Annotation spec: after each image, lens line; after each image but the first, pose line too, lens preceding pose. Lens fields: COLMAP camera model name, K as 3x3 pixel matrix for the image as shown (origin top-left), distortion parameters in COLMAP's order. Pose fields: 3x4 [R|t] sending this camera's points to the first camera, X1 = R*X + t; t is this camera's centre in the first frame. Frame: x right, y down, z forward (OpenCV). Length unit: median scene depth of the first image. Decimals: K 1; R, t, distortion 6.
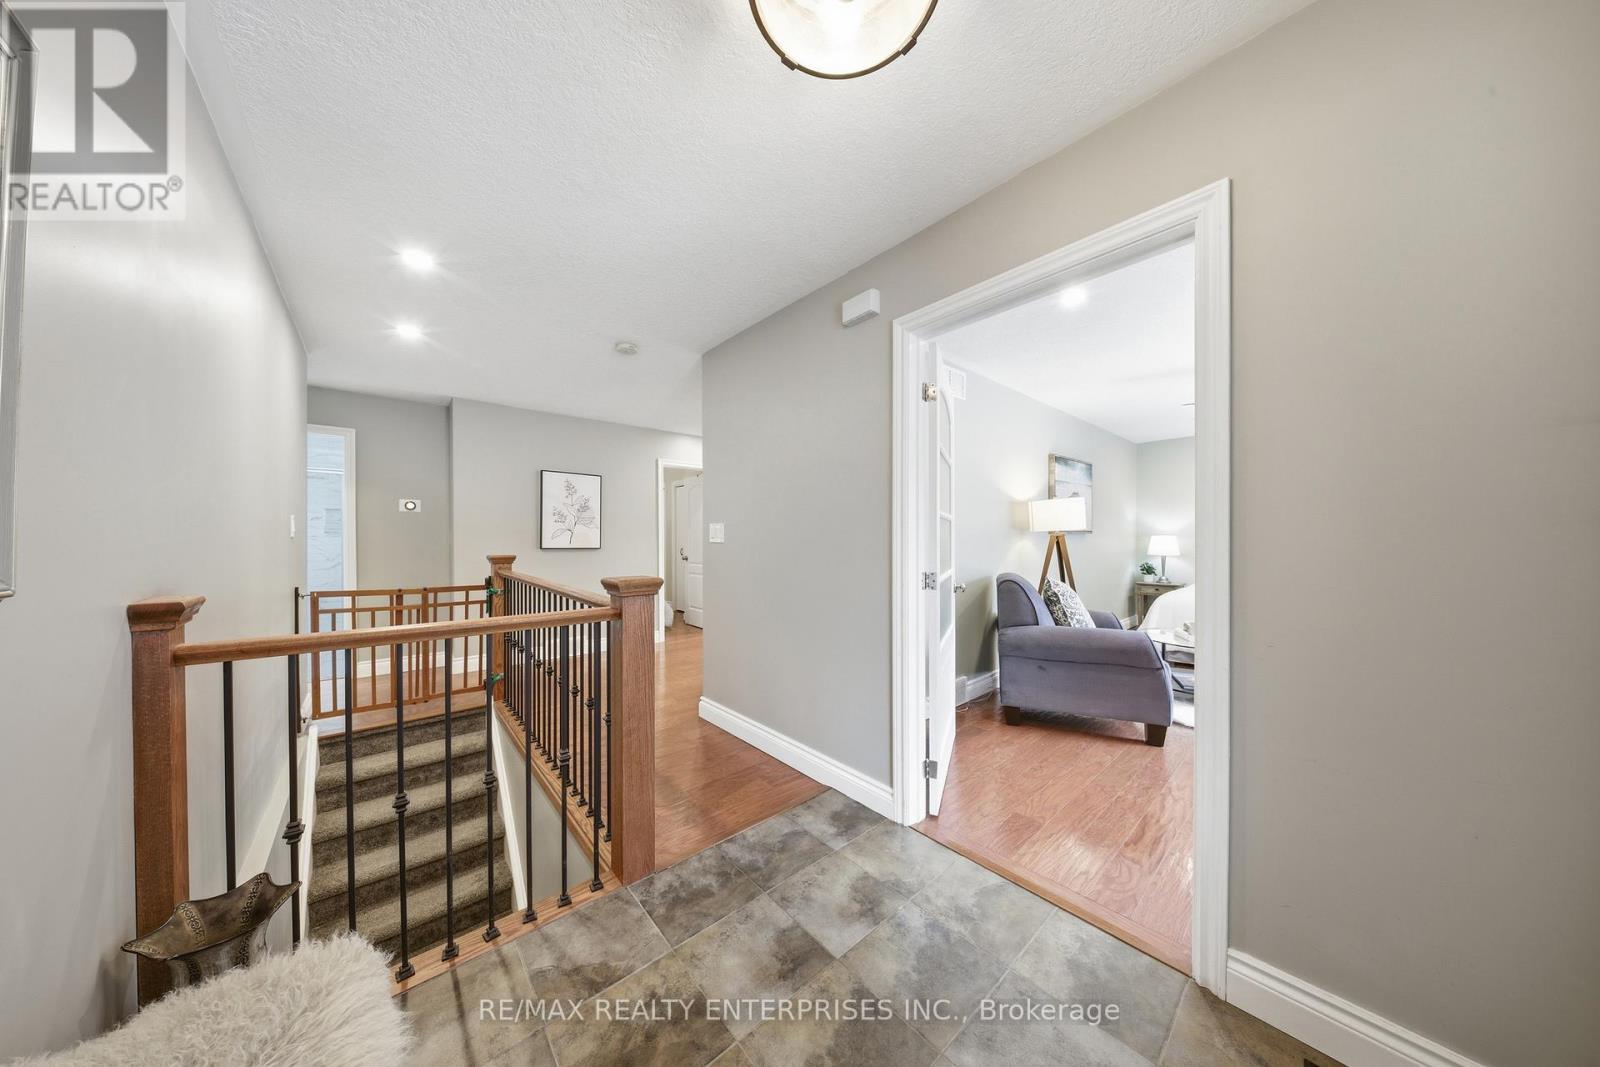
lens RADIAL K [[480.5, 0, 800.0], [0, 480.5, 533.5], [0, 0, 1]] dist [-0.000069, -0.000004]
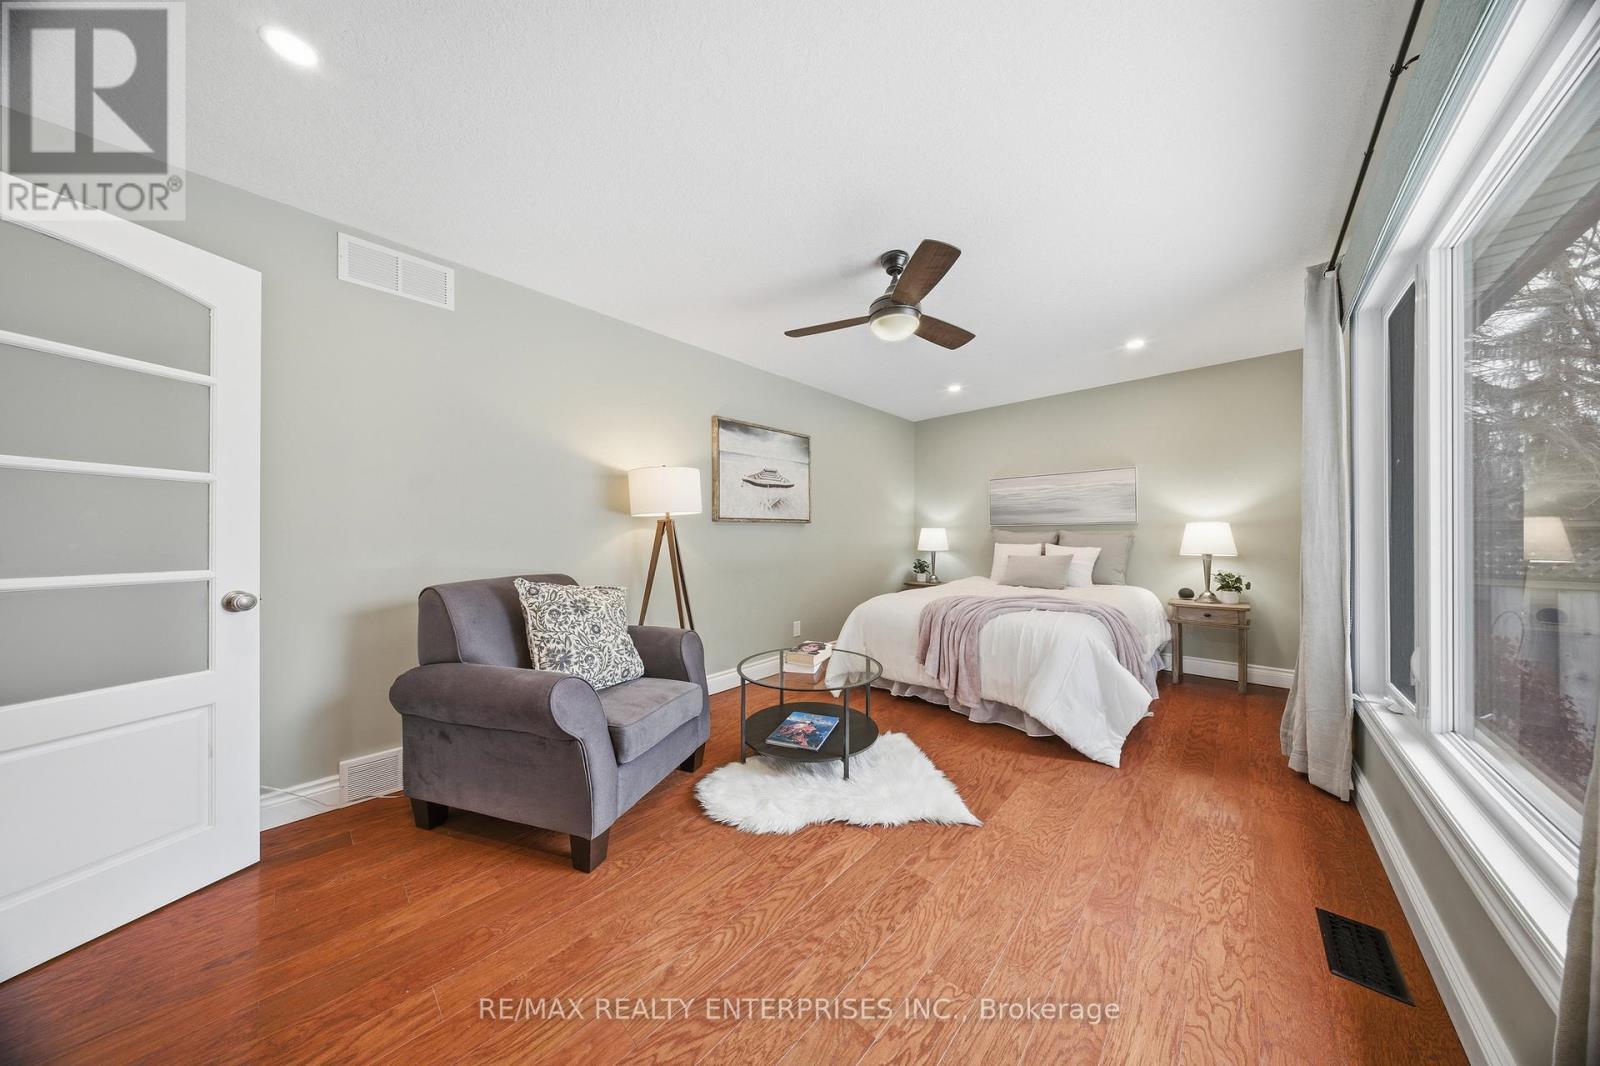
lens RADIAL K [[480.5, 0, 800.0], [0, 480.5, 533.0], [0, 0, 1]] dist [-0.000069, -0.000004]
pose [[0.993380, -0.003251, 0.114828, 0.566900], [0.003460, 0.999993, -0.001621, 0.019680], [-0.114822, 0.002007, 0.993384, 0.231640]]
